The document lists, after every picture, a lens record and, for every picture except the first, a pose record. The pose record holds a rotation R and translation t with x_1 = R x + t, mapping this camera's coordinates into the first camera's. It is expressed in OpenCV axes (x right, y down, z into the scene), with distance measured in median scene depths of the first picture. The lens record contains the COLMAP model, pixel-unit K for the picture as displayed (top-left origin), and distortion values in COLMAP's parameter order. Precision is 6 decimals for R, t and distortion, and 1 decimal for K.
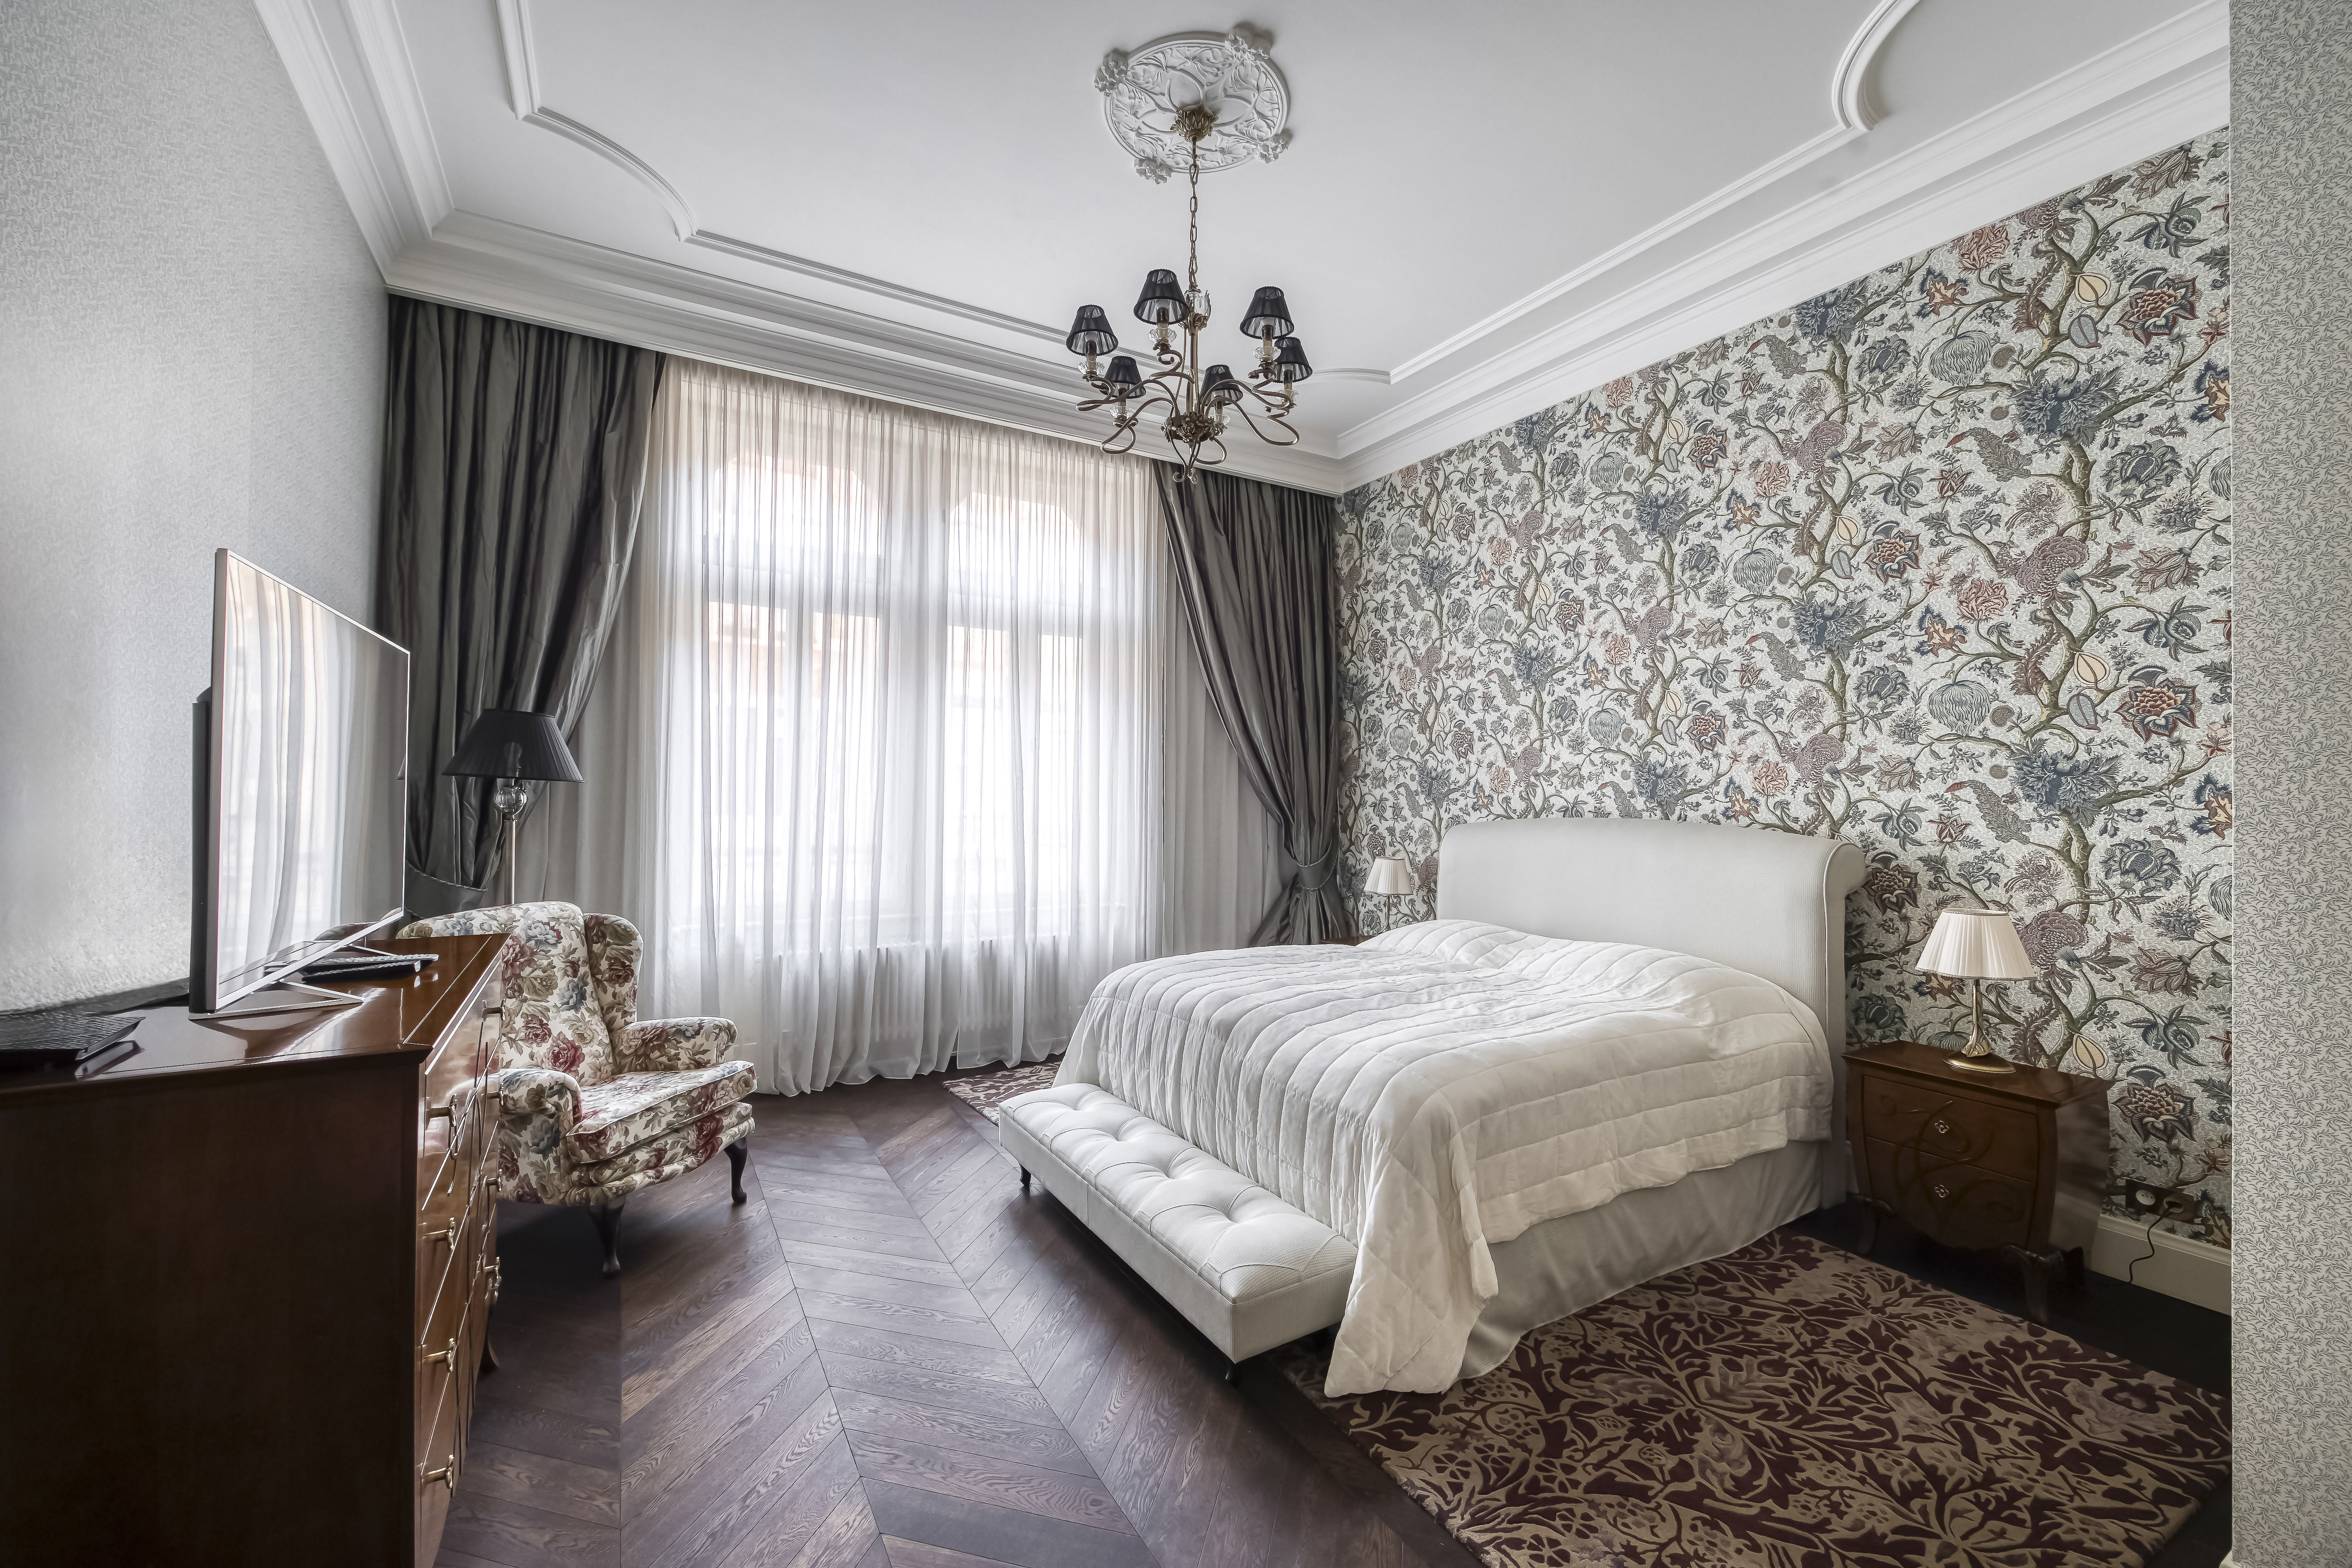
lens RADIAL K [[939.3, 0, 1172.8], [0, 939.3, 777.6], [0, 0, 1]] dist [-0.000224, -0.000235]
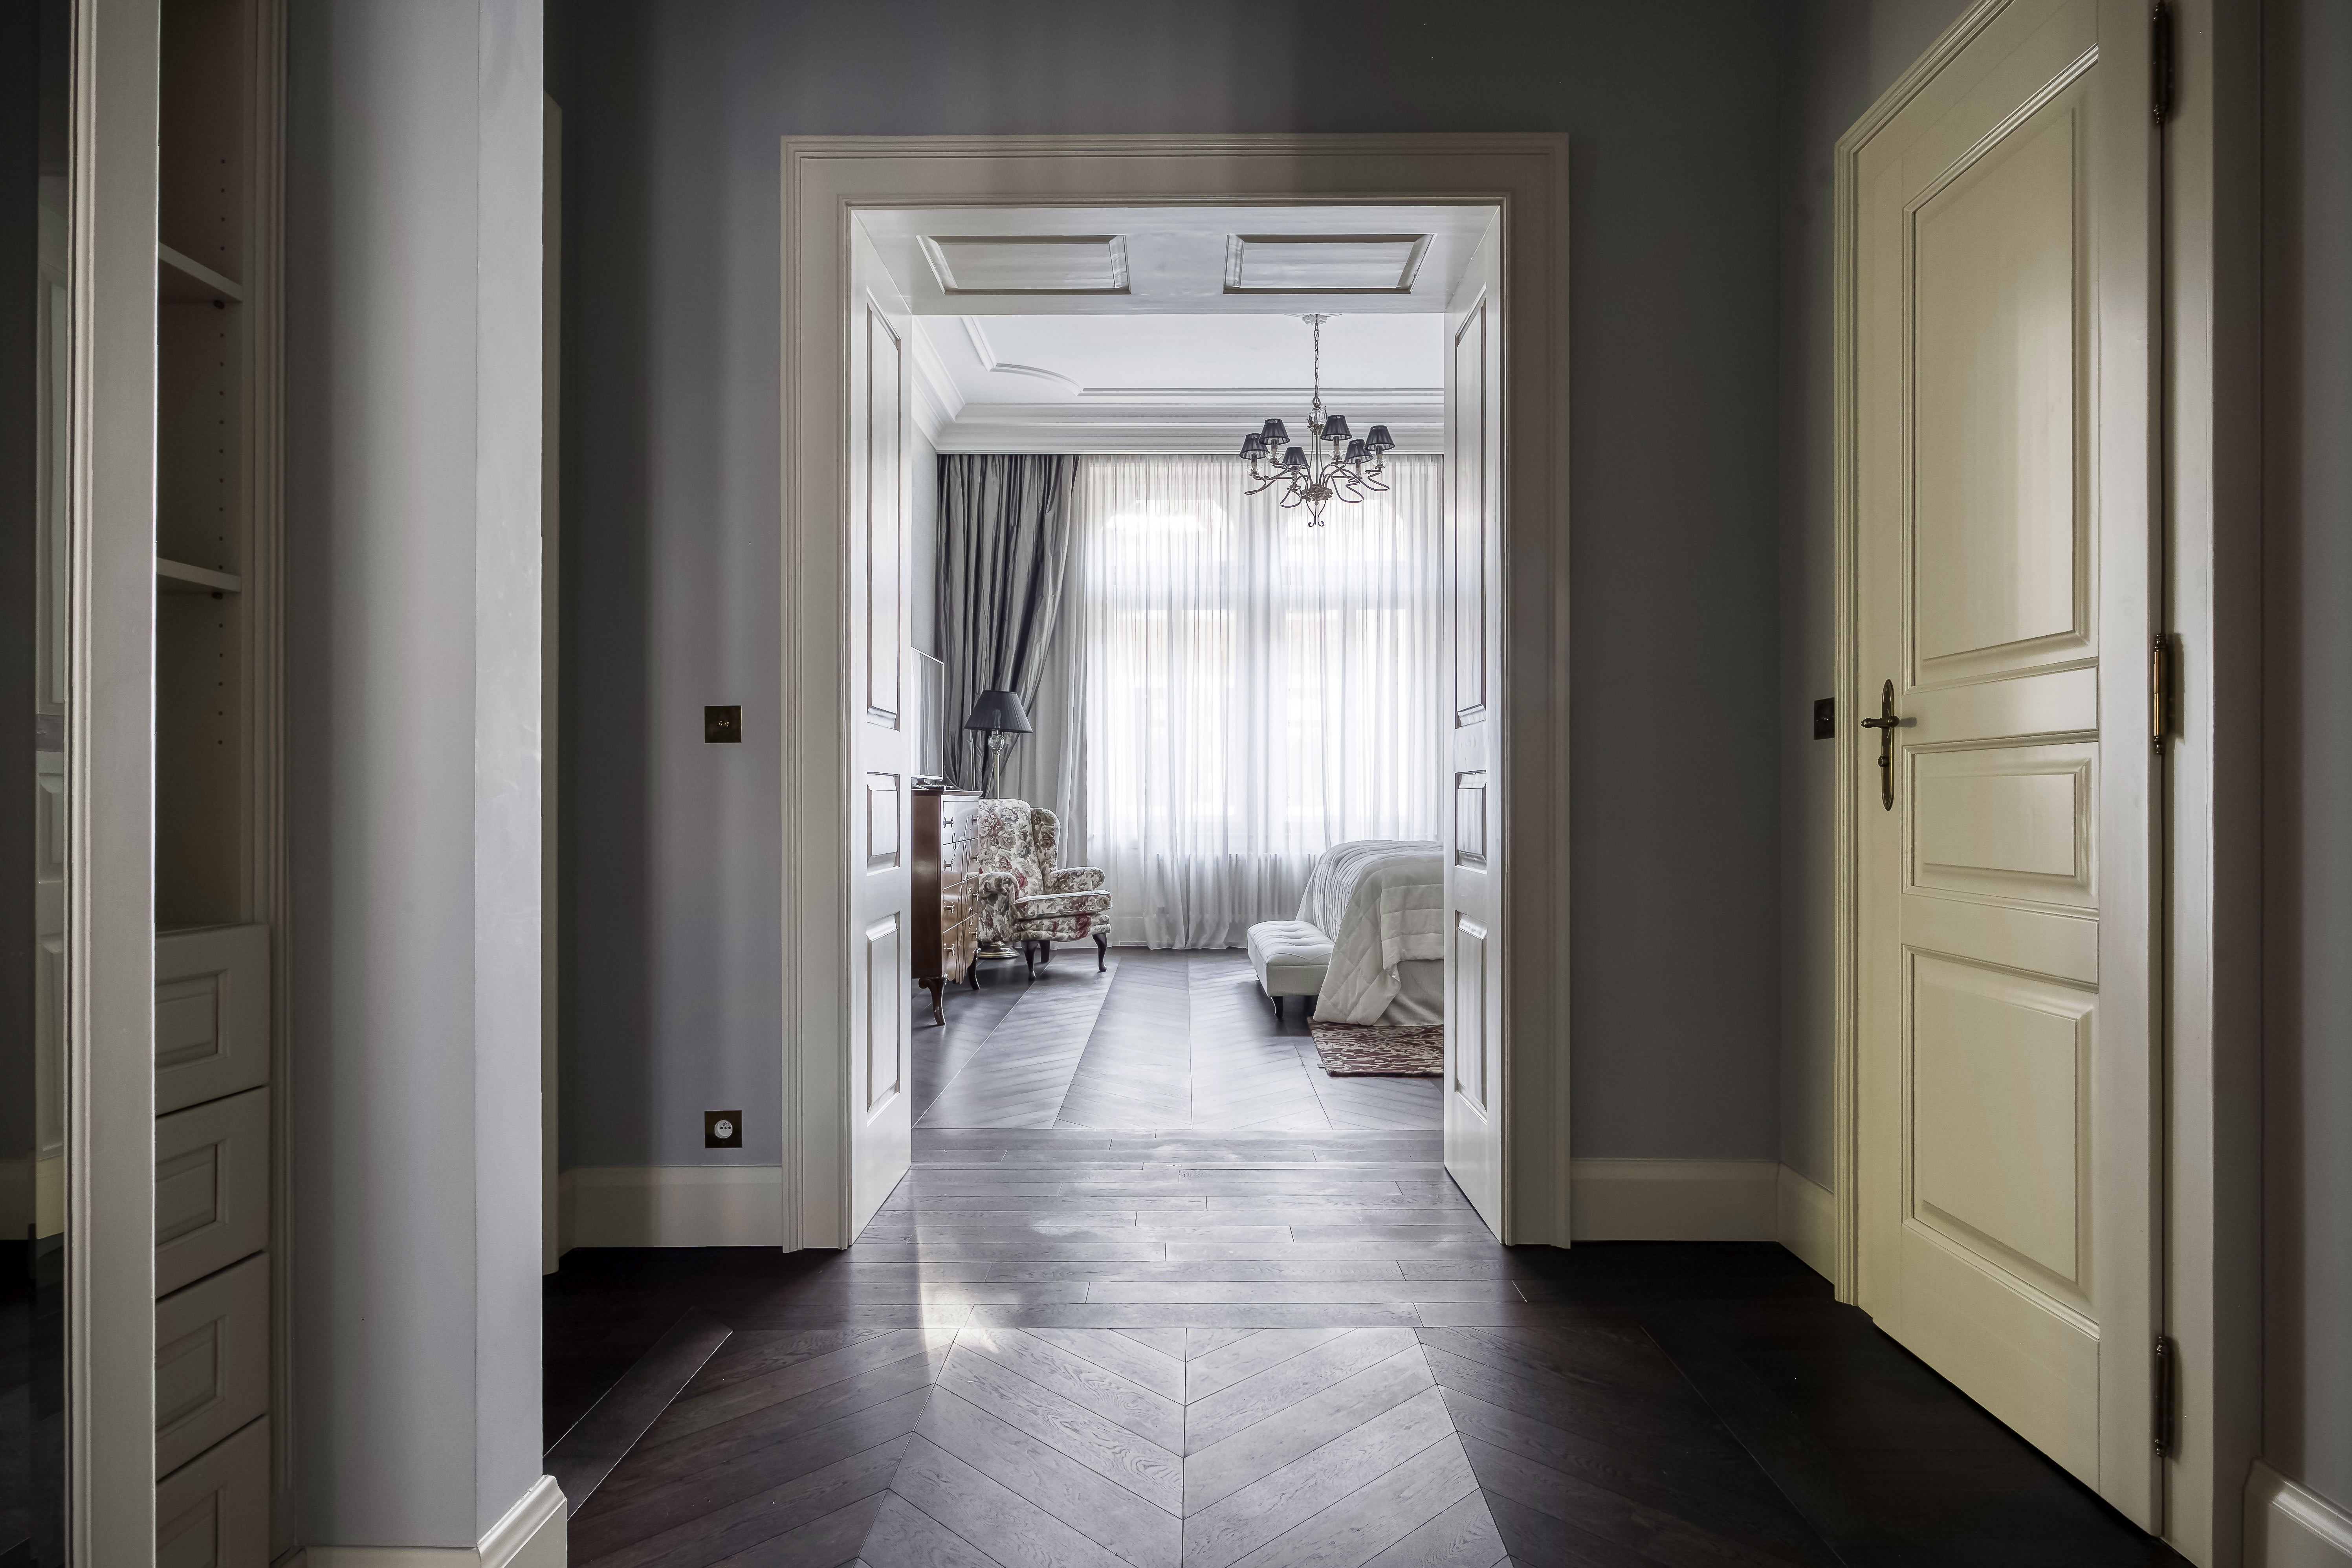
lens RADIAL K [[1358.1, 0, 1177.6], [0, 1358.1, 789.9], [0, 0, 1]] dist [-0.000661, -0.000007]
pose [[0.858315, -0.011154, -0.513001, 0.871984], [0.015535, 0.999870, 0.004253, 0.107942], [0.512887, -0.011620, 0.858377, -0.983738]]
